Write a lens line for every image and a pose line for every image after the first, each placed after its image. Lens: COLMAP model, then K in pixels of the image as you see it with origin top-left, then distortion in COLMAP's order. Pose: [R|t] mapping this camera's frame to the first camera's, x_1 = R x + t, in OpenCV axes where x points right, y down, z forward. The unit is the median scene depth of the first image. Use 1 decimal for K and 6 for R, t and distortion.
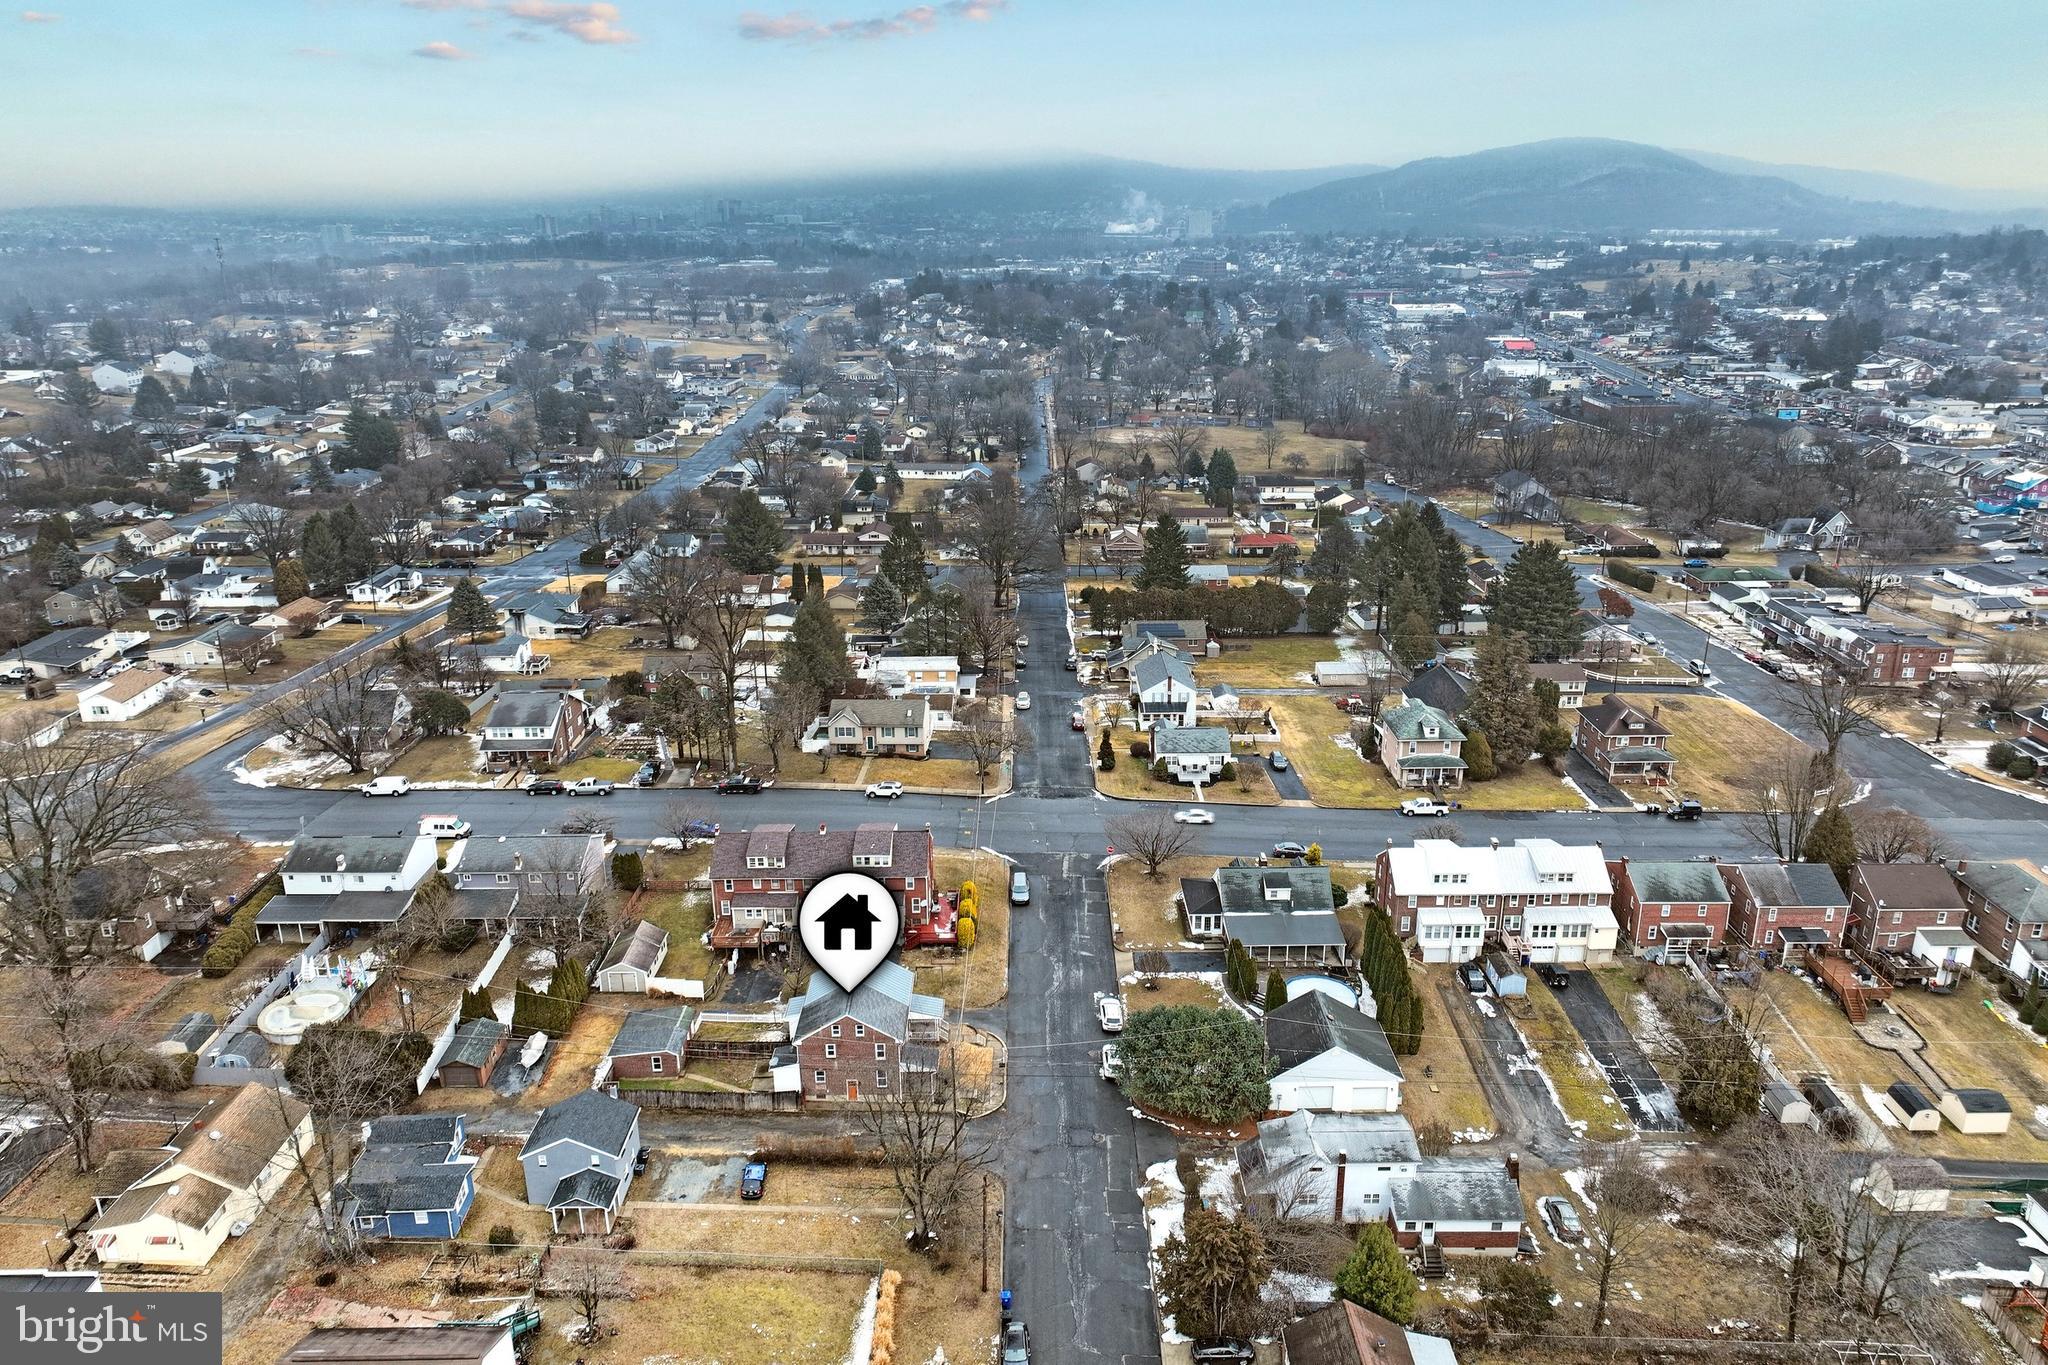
lens RADIAL K [[1428.8, 0, 1037.8], [0, 1428.8, 679.7], [0, 0, 1]] dist [0.007562, 0.000466]
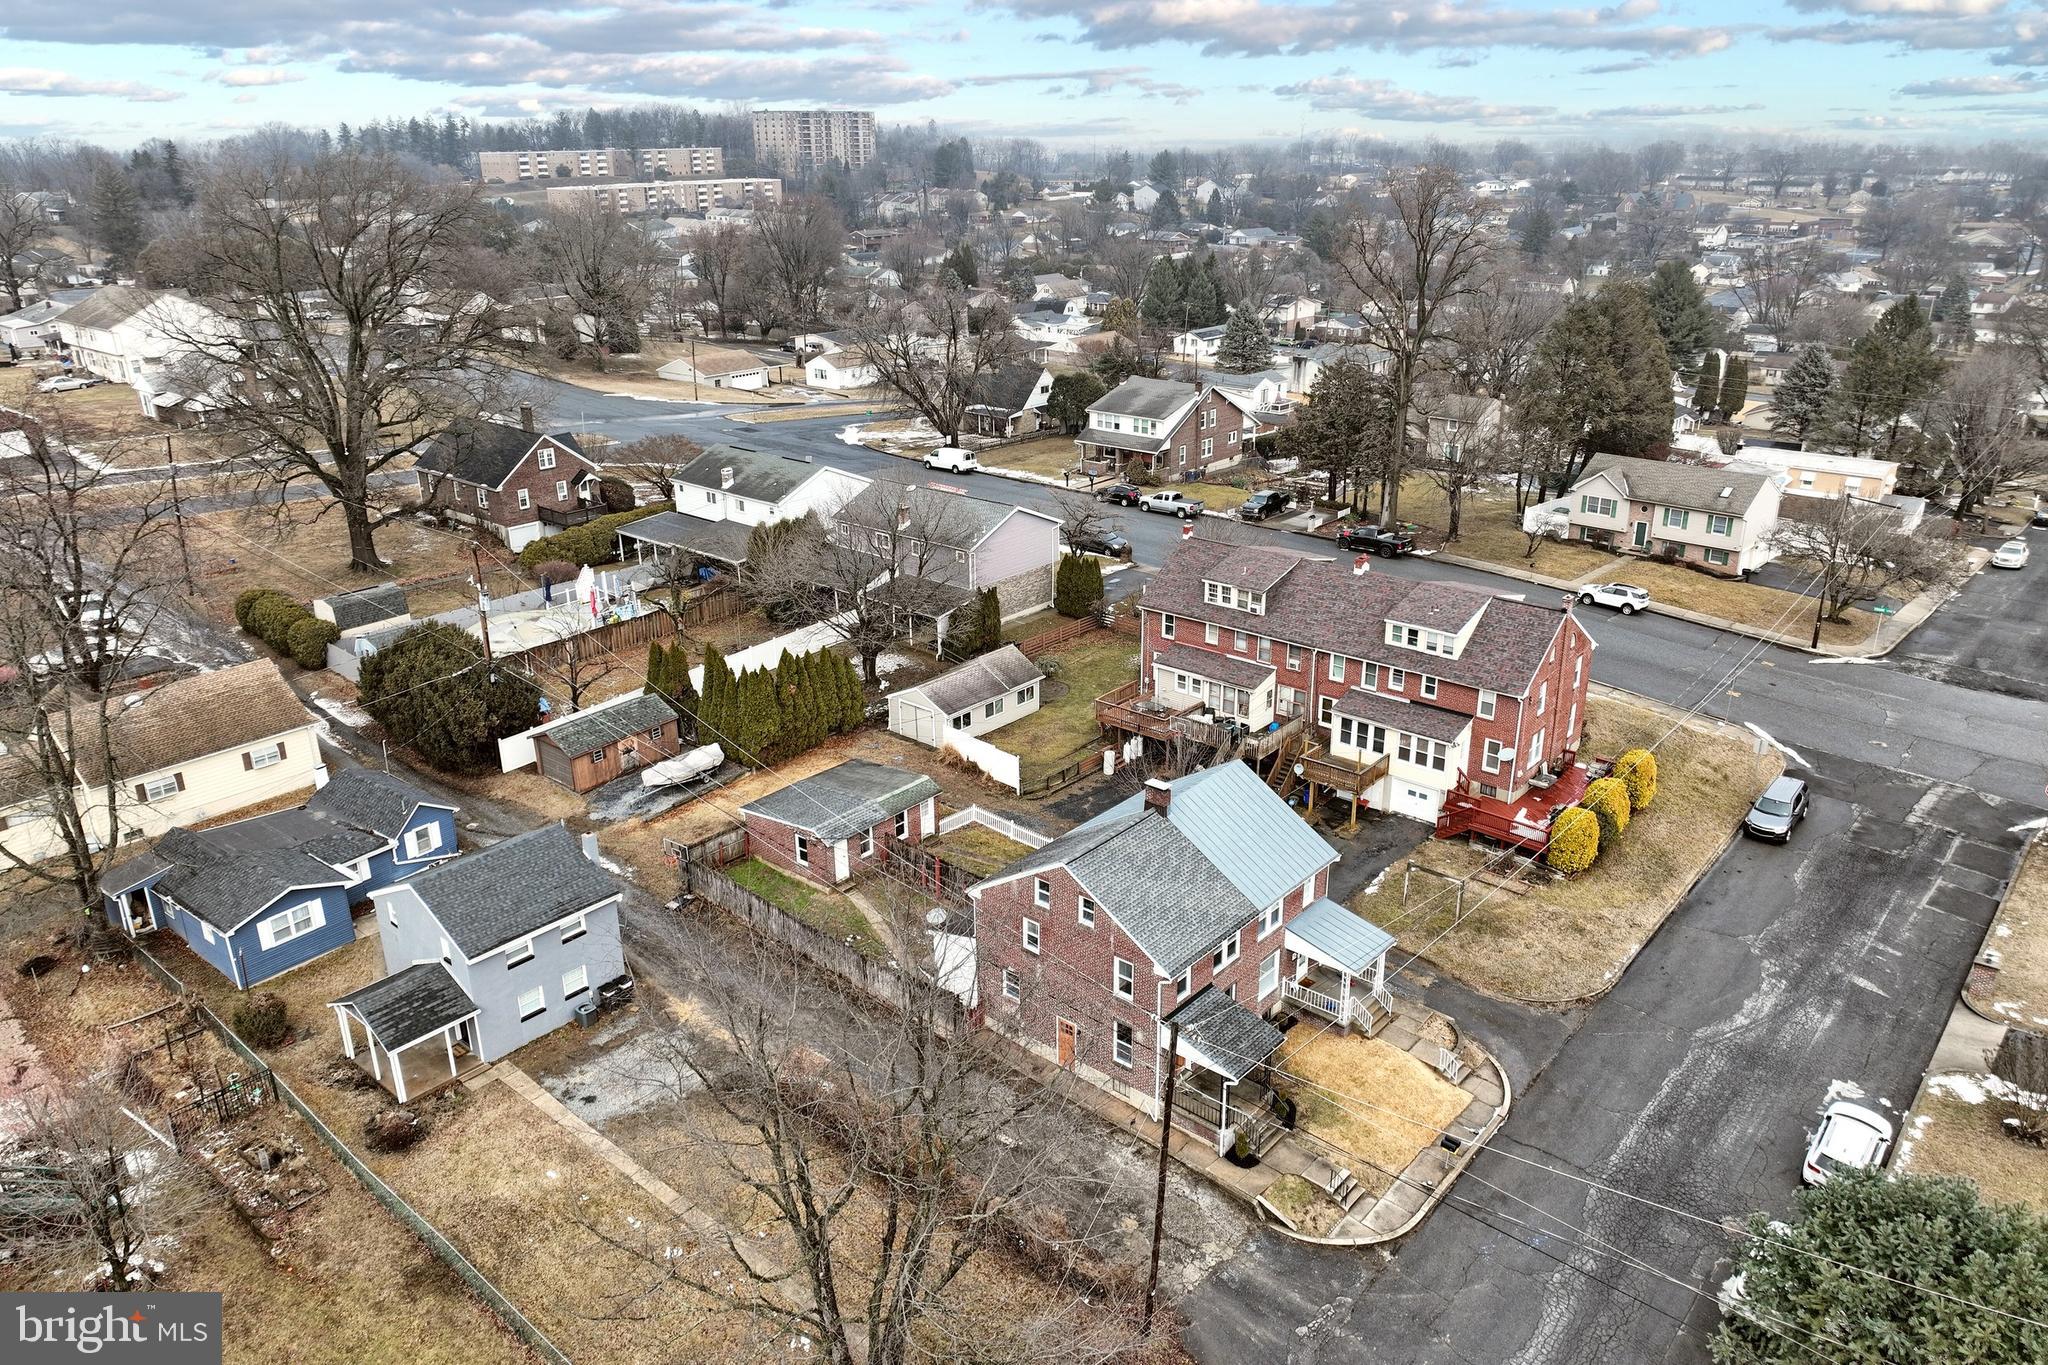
lens RADIAL K [[1428.8, 0, 1037.8], [0, 1428.8, 679.7], [0, 0, 1]] dist [0.007562, 0.000466]
pose [[0.755047, 0.232224, -0.613169, 0.084083], [-0.204119, 0.971958, 0.116759, 0.110105], [0.623089, 0.037001, 0.781275, 0.544106]]
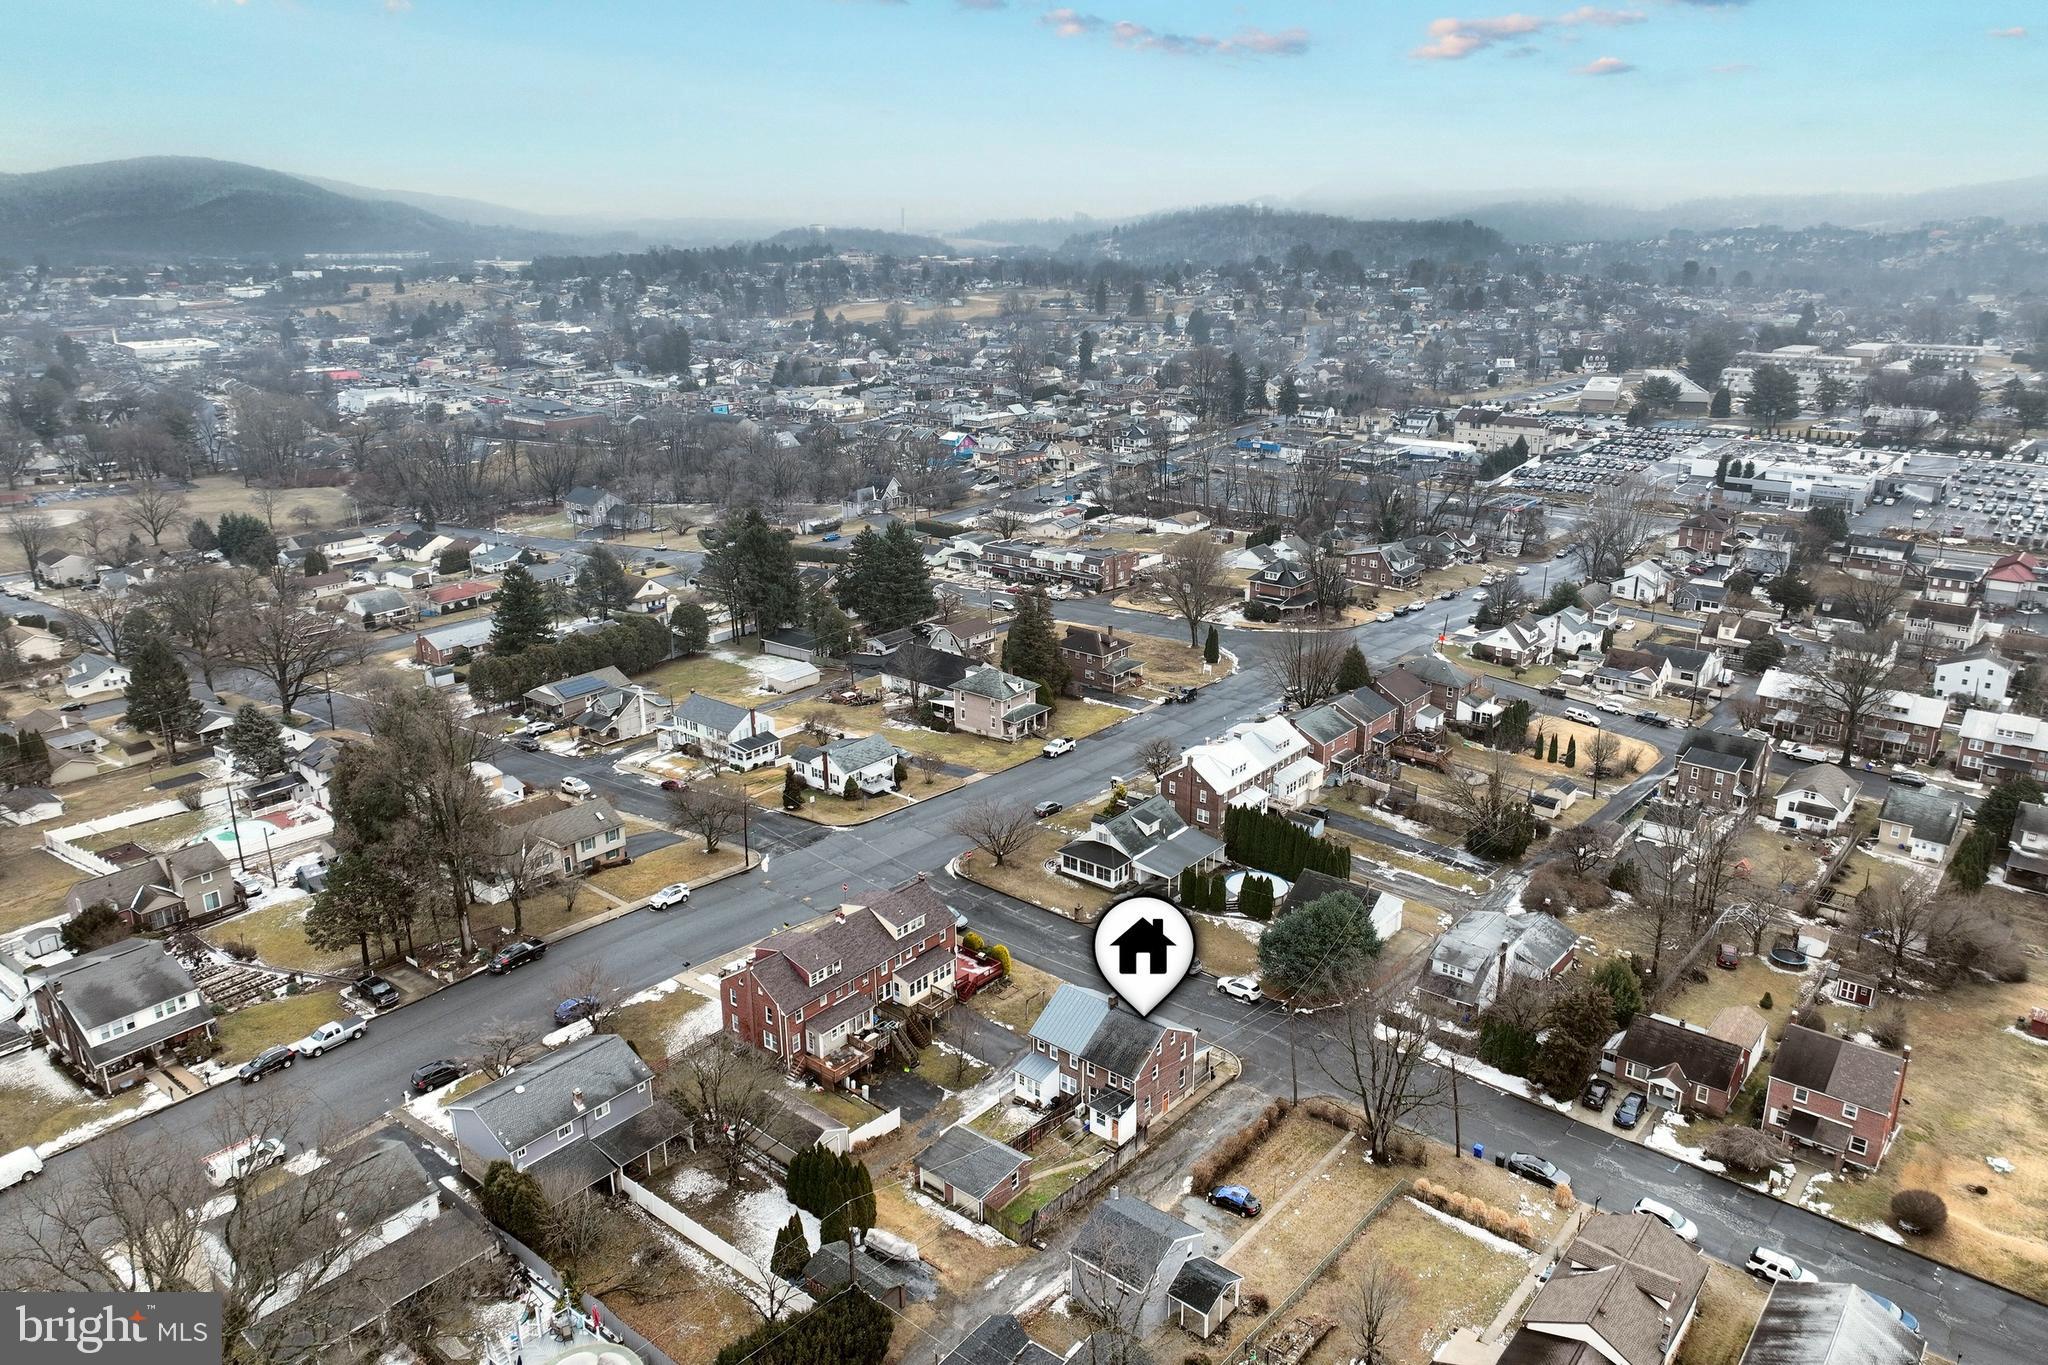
lens RADIAL K [[1428.8, 0, 1037.8], [0, 1428.8, 679.7], [0, 0, 1]] dist [0.007562, 0.000466]
pose [[0.635361, -0.236949, 0.734963, -0.703417], [0.248269, 0.963909, 0.096136, -0.095190], [-0.731217, 0.121388, 0.671257, 0.299332]]
